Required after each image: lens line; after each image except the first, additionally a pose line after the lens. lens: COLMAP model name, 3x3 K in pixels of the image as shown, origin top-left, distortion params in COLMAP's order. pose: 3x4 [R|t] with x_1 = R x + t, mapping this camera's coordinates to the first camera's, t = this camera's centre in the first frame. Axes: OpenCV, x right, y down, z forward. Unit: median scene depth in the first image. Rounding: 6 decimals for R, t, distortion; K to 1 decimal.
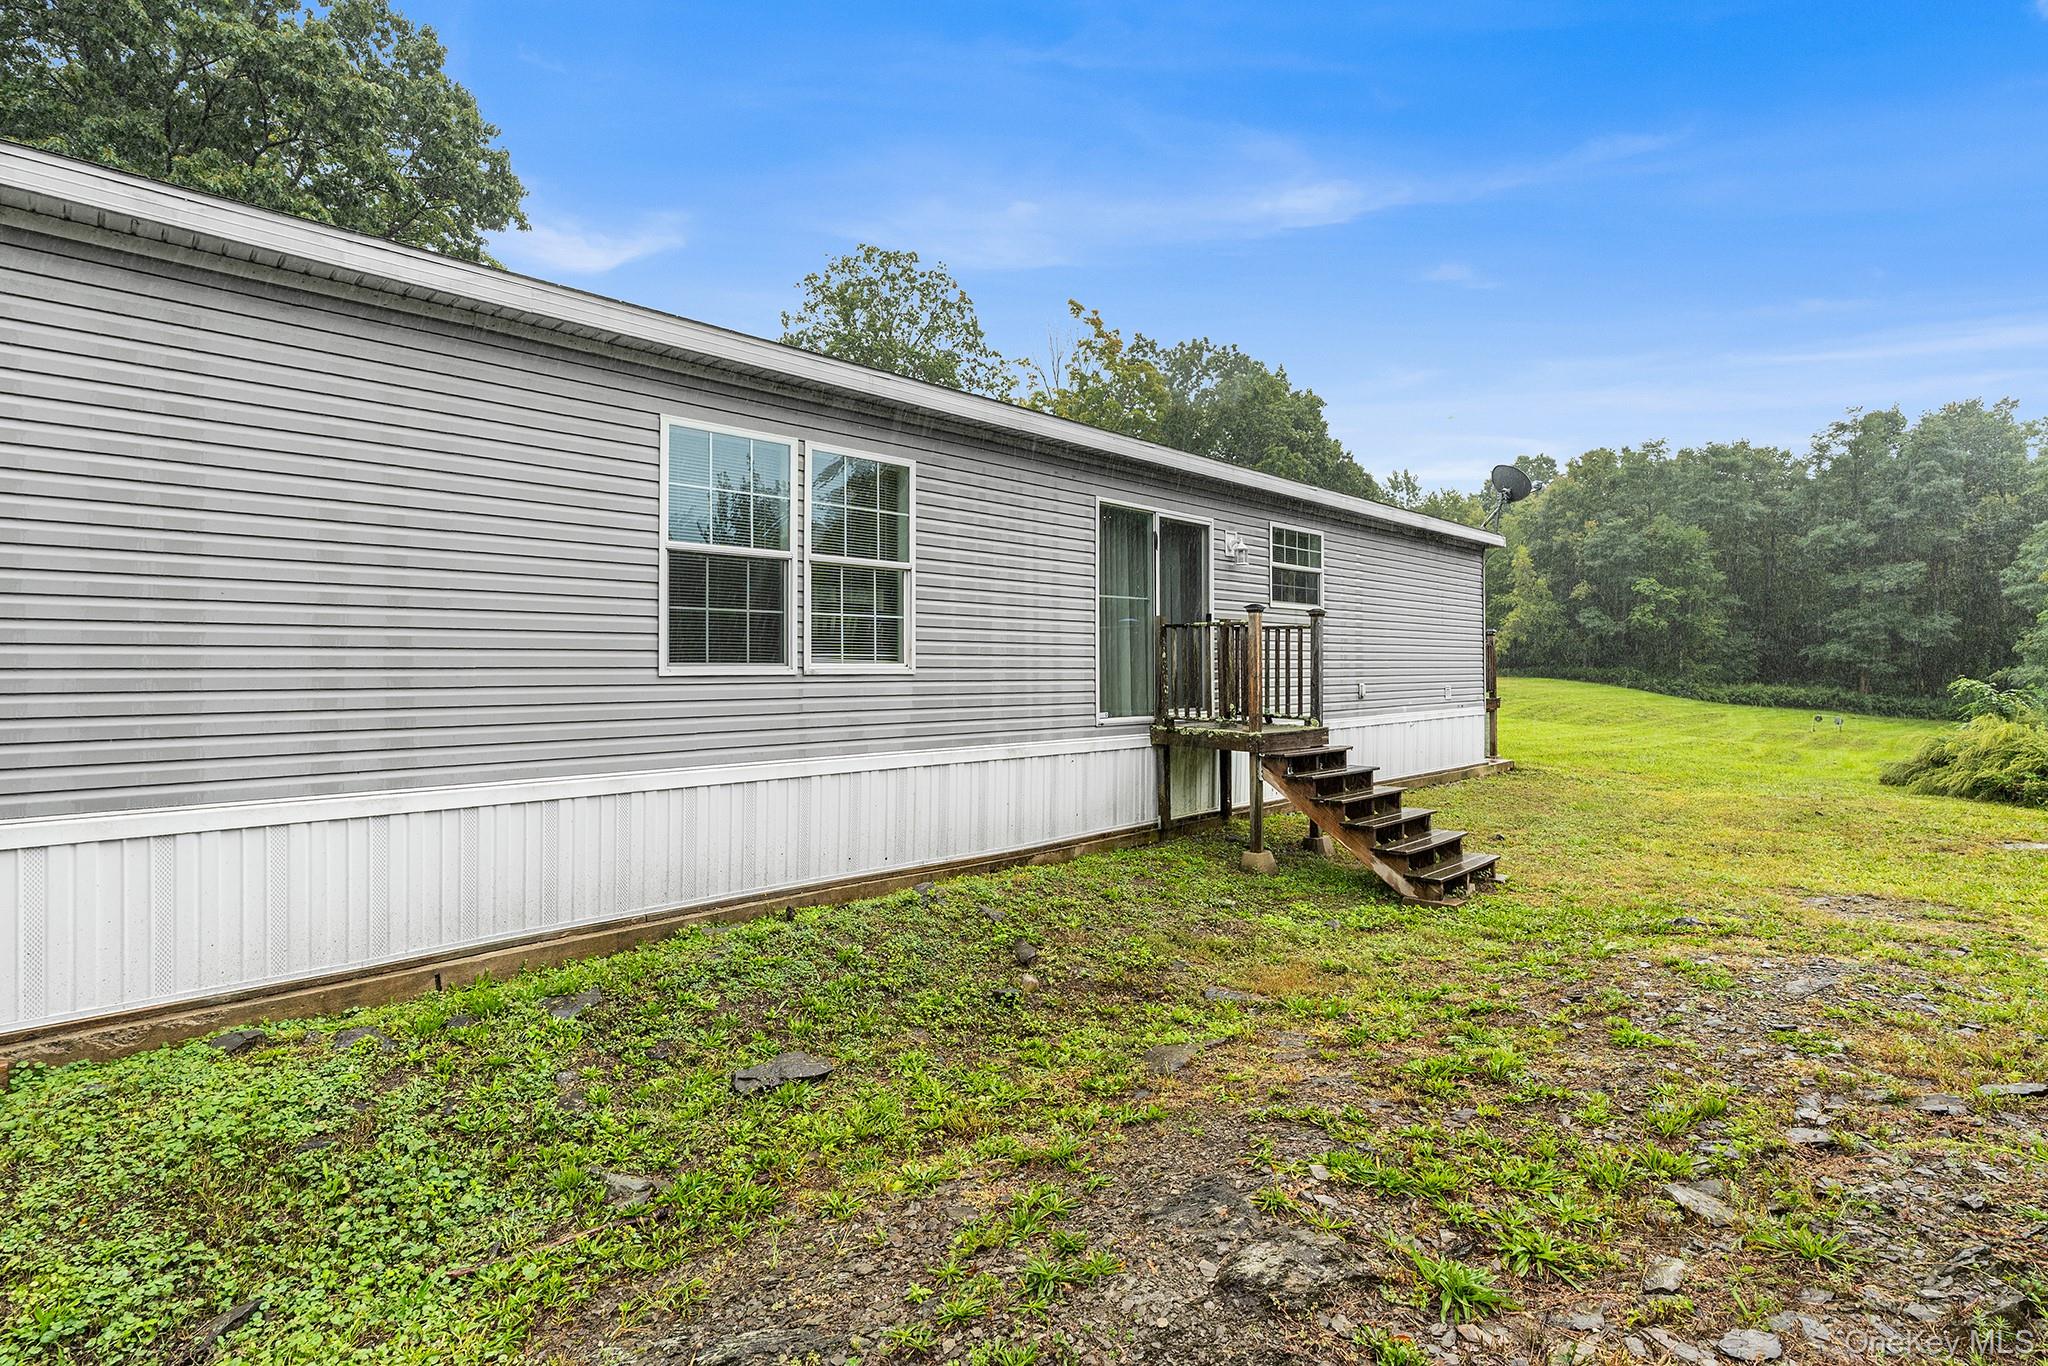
lens RADIAL K [[960.0, 0, 1016.3], [0, 960.0, 658.7], [0, 0, 1]] dist [0.009226, 0.000142]
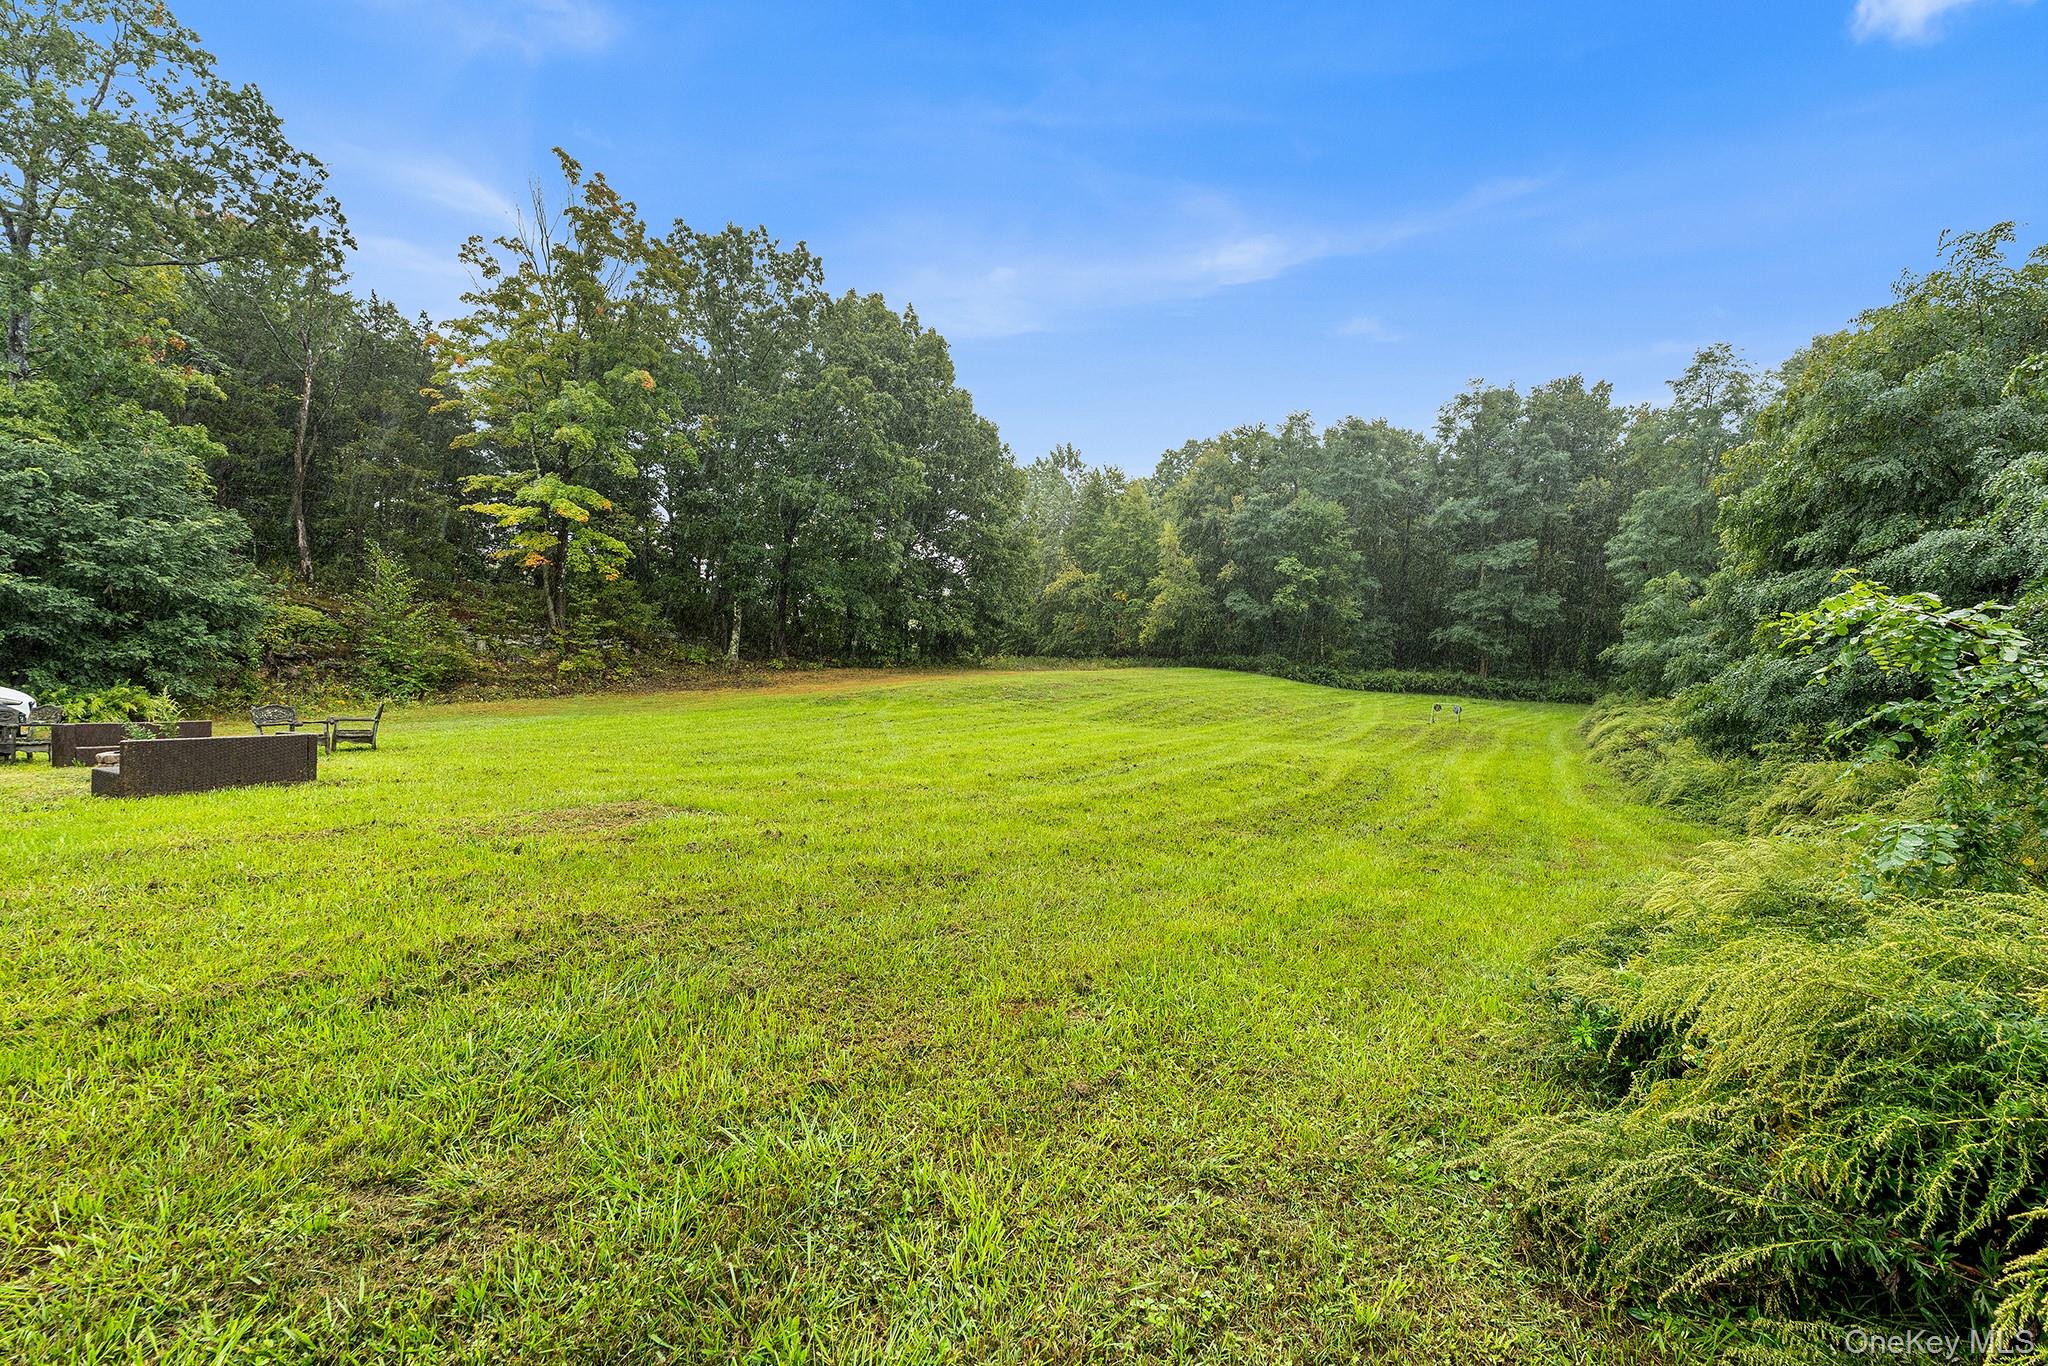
lens RADIAL K [[909.6, 0, 1026.1], [0, 909.6, 696.1], [0, 0, 1]] dist [-0.001161, 0.000002]
pose [[0.968216, -0.026158, 0.248742, 0.195244], [0.015955, 0.998950, 0.042948, 0.008282], [-0.249605, -0.037614, 0.967617, 0.220145]]
